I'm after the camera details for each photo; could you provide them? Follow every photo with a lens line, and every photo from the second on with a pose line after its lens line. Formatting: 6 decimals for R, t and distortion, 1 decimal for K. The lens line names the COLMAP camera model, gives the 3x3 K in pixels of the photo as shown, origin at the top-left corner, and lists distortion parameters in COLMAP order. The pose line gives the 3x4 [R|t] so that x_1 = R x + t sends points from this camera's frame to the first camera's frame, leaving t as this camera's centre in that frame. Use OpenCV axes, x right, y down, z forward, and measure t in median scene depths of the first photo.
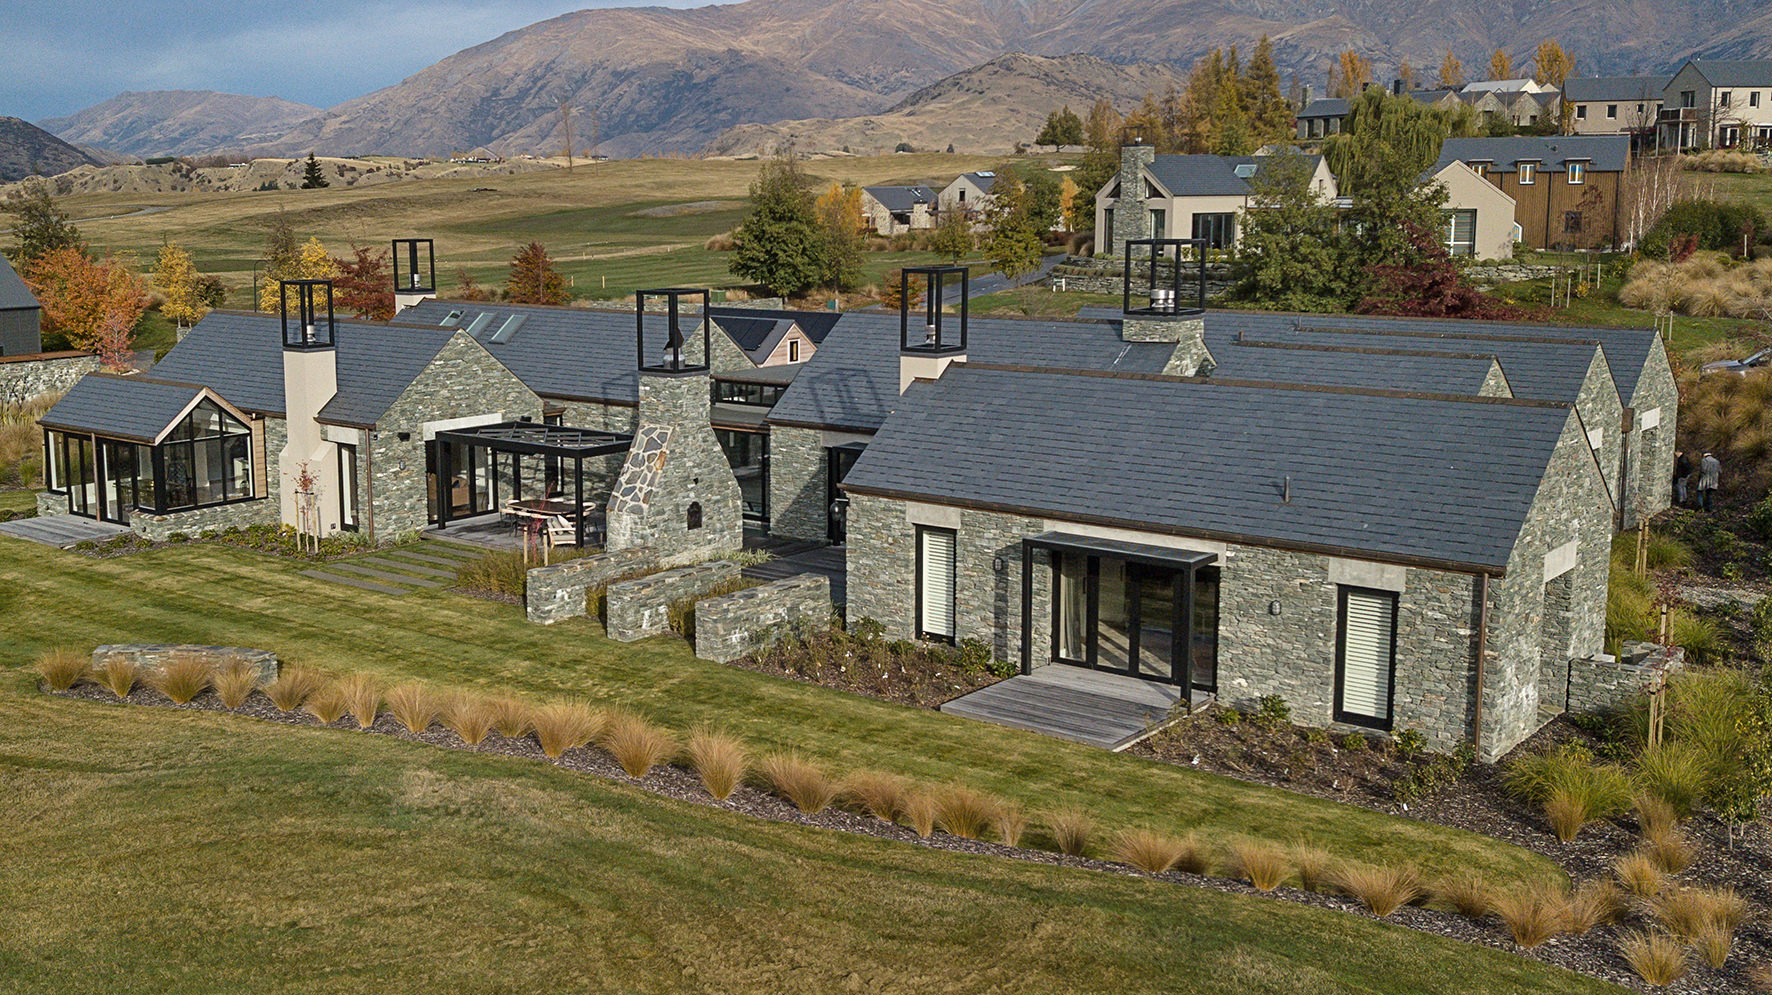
lens RADIAL K [[1728.0, 0, 886.0], [0, 1728.0, 497.5], [0, 0, 1]] dist [0.099223, -0.320552]
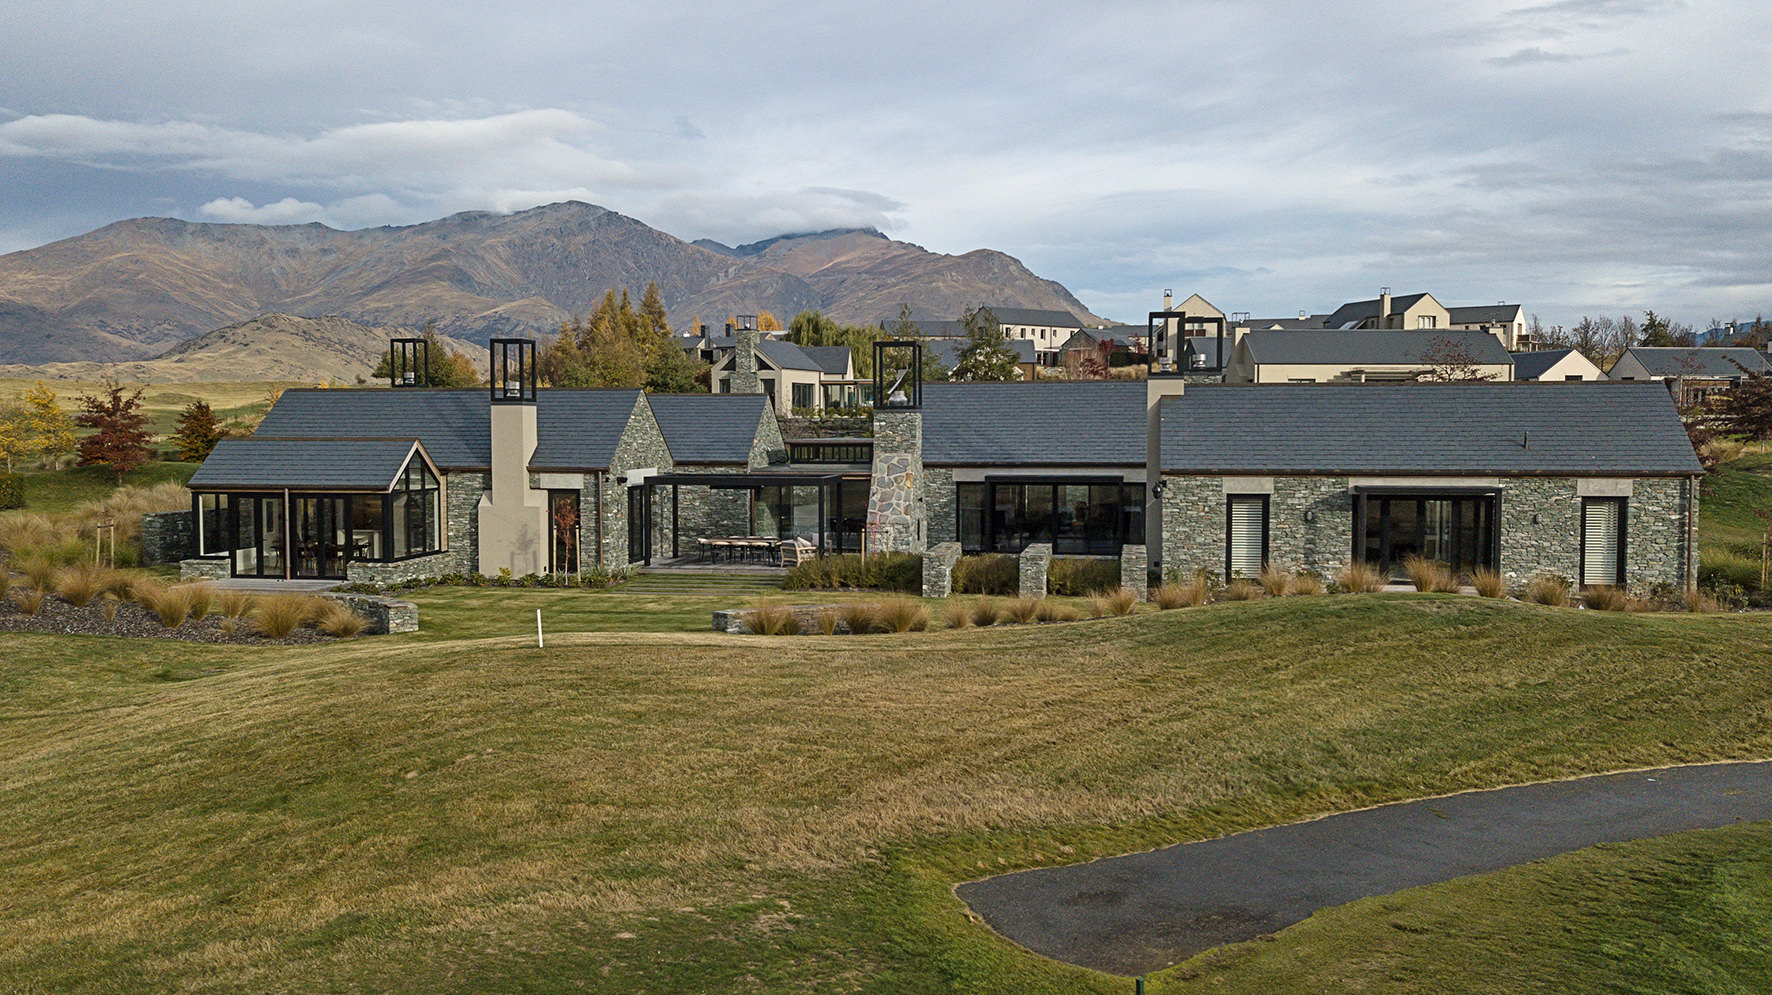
lens RADIAL K [[1397.4, 0, 886.0], [0, 1397.4, 497.5], [0, 0, 1]] dist [0.011626, -0.001983]
pose [[0.872243, -0.020610, 0.488638, -0.540655], [0.085111, 0.990263, -0.110160, 0.083409], [-0.481610, 0.137675, 0.865504, 0.151728]]
